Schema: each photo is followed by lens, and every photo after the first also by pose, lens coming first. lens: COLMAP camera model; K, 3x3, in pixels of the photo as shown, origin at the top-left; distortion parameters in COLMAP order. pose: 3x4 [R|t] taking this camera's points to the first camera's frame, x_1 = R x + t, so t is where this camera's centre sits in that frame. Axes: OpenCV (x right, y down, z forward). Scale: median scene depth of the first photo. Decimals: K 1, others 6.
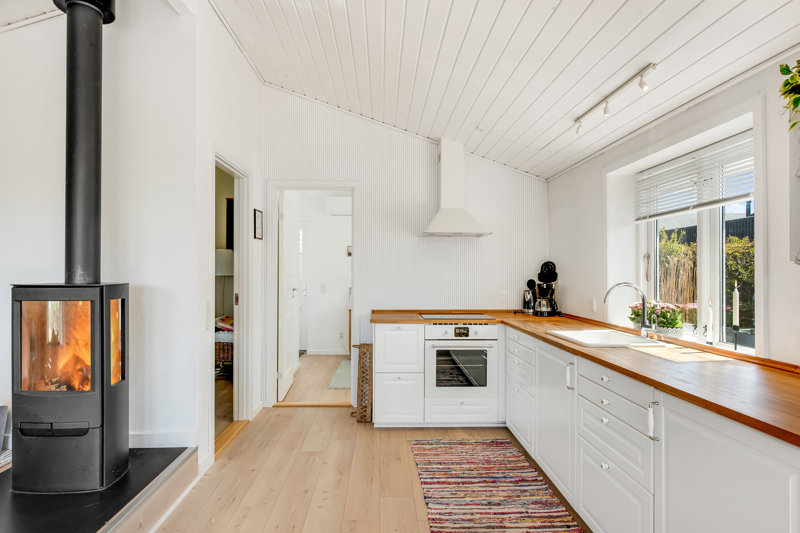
lens RADIAL K [[416.9, 0, 401.4], [0, 416.9, 271.6], [0, 0, 1]] dist [0.001054, -0.001608]
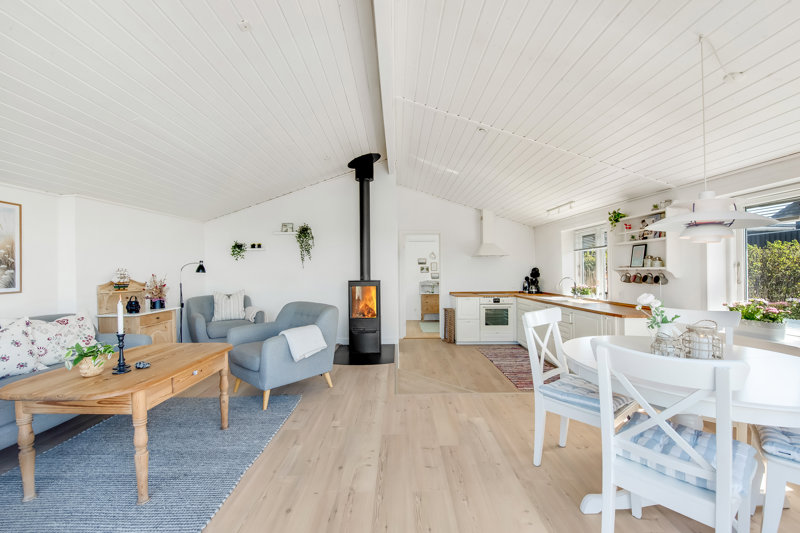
lens RADIAL K [[326.1, 0, 400.4], [0, 326.1, 271.0], [0, 0, 1]] dist [-0.007195, -0.001203]
pose [[0.999223, -0.012404, -0.037408, -0.348849], [0.012407, 0.999923, -0.000160, -0.021088], [0.037407, -0.000304, 0.999300, -0.872333]]
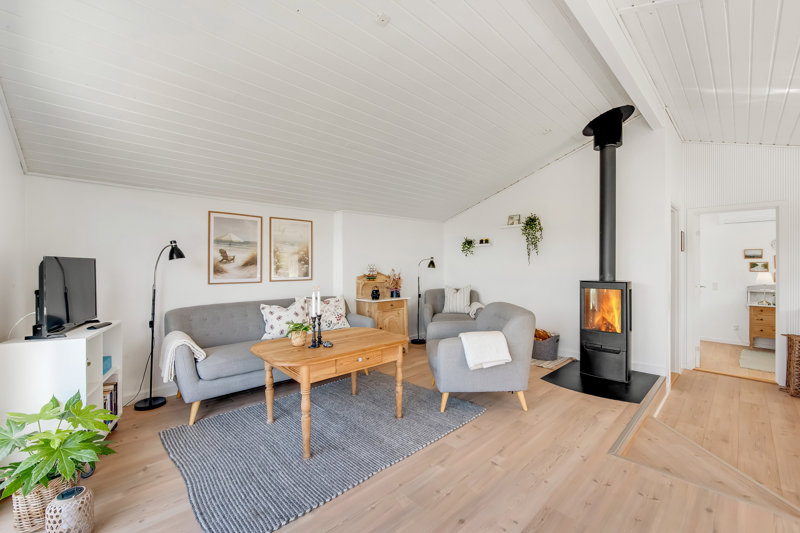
lens RADIAL K [[326.7, 0, 401.0], [0, 326.7, 266.8], [0, 0, 1]] dist [-0.001268, -0.001475]
pose [[0.657496, -0.001331, -0.753457, -0.171073], [-0.000290, 0.999998, -0.002021, -0.027243], [0.753458, 0.001547, 0.657494, -0.631153]]
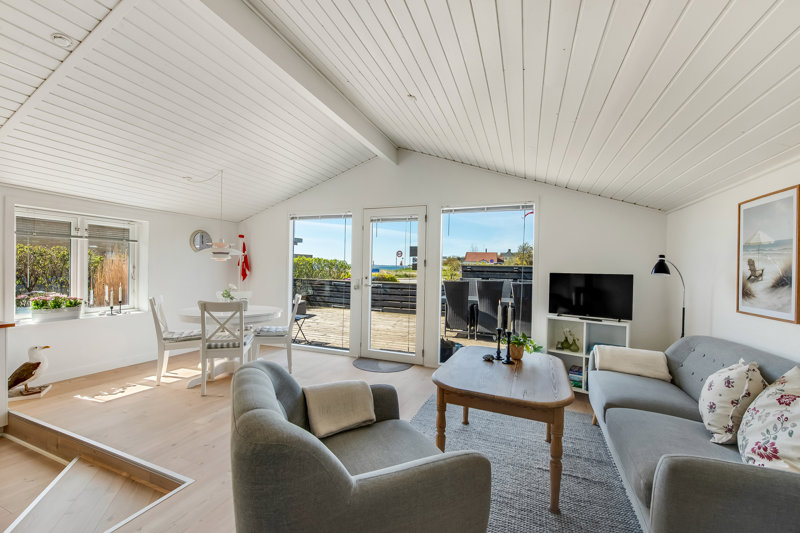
lens RADIAL K [[326.7, 0, 395.4], [0, 326.7, 271.0], [0, 0, 1]] dist [-0.001268, -0.001475]
pose [[-0.905998, -0.026526, 0.422451, -1.019995], [-0.024793, 0.999647, 0.009596, -0.051355], [-0.422556, -0.001780, -0.906335, 0.585841]]
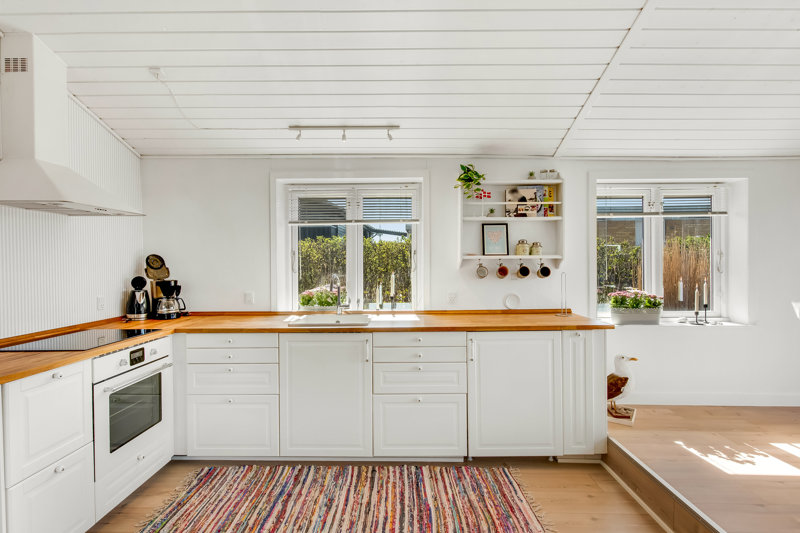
lens RADIAL K [[383.4, 0, 398.6], [0, 383.4, 265.9], [0, 0, 1]] dist [-0.002841, -0.001584]
pose [[0.064938, -0.013622, 0.997796, -0.529737], [0.005454, 0.999897, 0.013295, -0.011097], [-0.997874, 0.004578, 0.065006, 0.619667]]
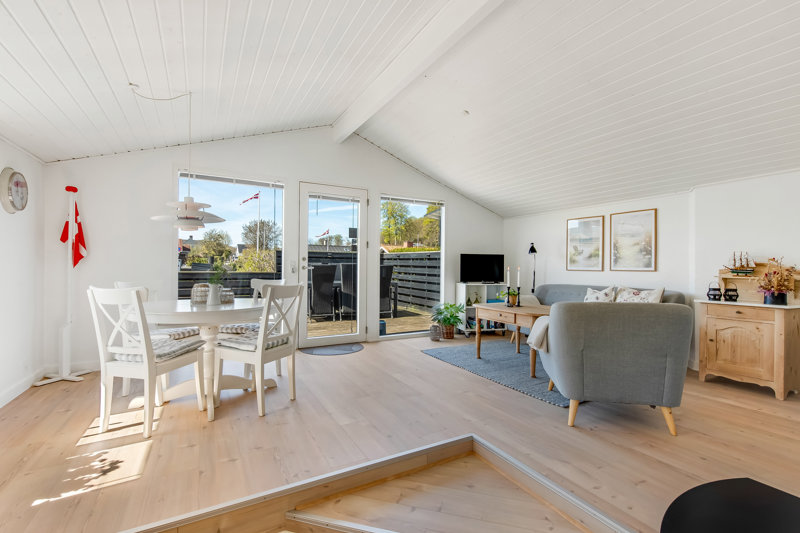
lens RADIAL K [[357.2, 0, 401.5], [0, 357.2, 268.0], [0, 0, 1]] dist [-0.004329, -0.003544]
pose [[-0.894677, -0.011899, -0.446555, 0.074361], [-0.016702, 0.999837, 0.006822, 0.019227], [0.446401, 0.013562, -0.894730, 0.784349]]
